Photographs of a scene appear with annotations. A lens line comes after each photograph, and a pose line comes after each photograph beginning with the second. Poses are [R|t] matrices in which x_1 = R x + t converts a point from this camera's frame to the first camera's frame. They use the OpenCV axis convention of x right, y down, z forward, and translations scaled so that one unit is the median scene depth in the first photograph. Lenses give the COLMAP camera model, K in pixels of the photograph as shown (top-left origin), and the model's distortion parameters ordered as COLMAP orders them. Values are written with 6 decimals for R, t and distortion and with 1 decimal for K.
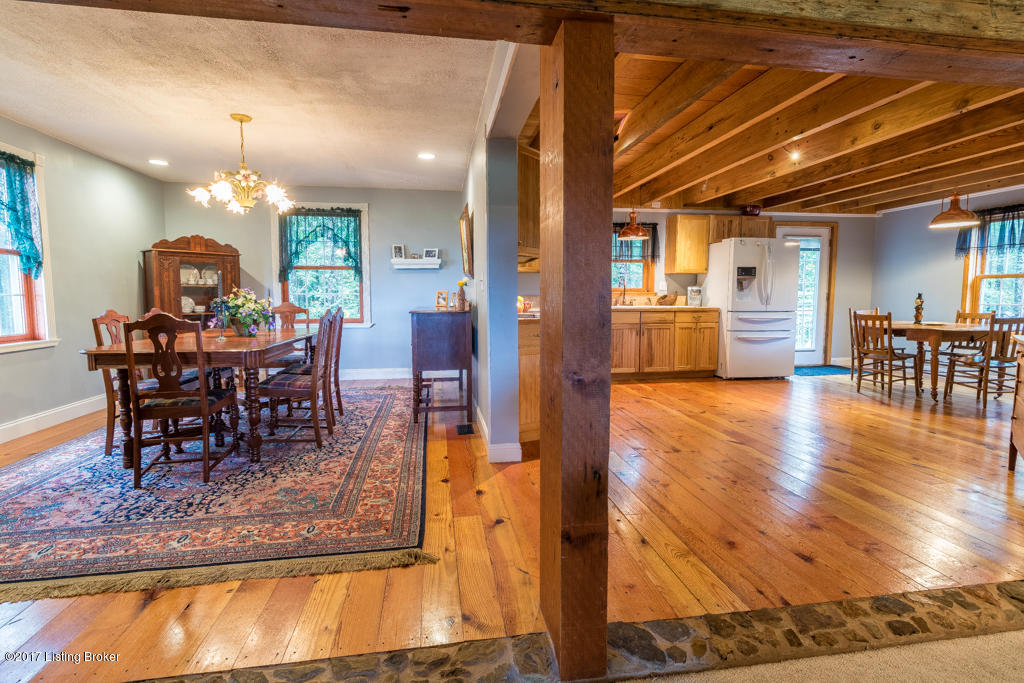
lens RADIAL K [[470.9, 0, 494.5], [0, 470.9, 335.8], [0, 0, 1]] dist [0.000761, 0.000790]
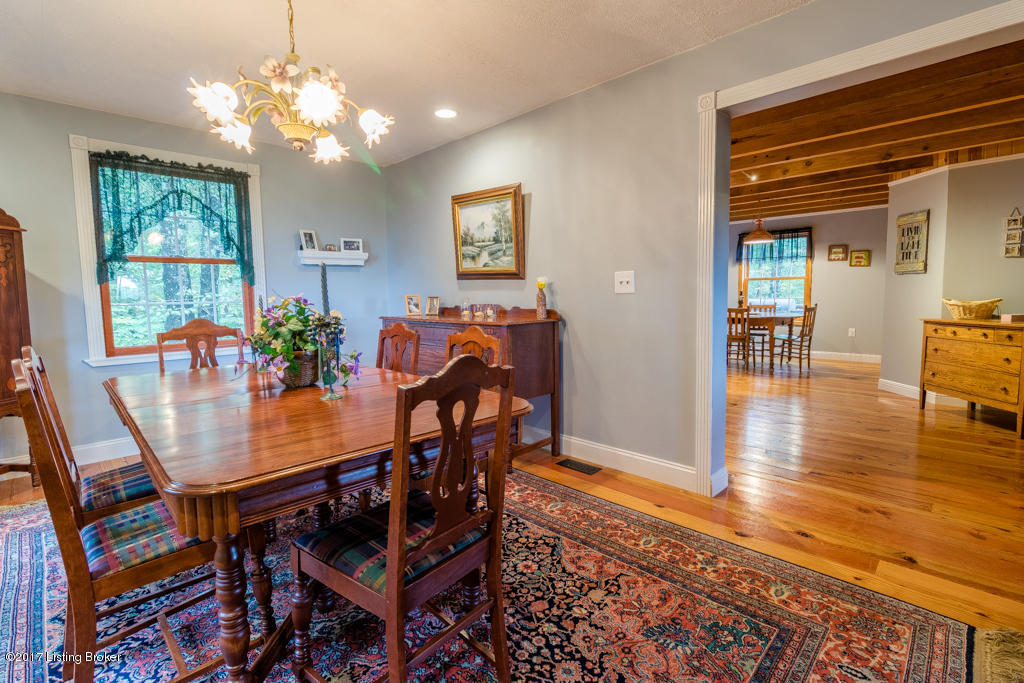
lens RADIAL K [[470.9, 0, 511.8], [0, 470.9, 333.7], [0, 0, 1]] dist [0.000761, 0.000790]
pose [[0.811717, -0.063461, 0.580593, -0.660037], [0.067600, 0.997607, 0.014532, -0.050220], [-0.580126, 0.027452, 0.814064, 0.442612]]
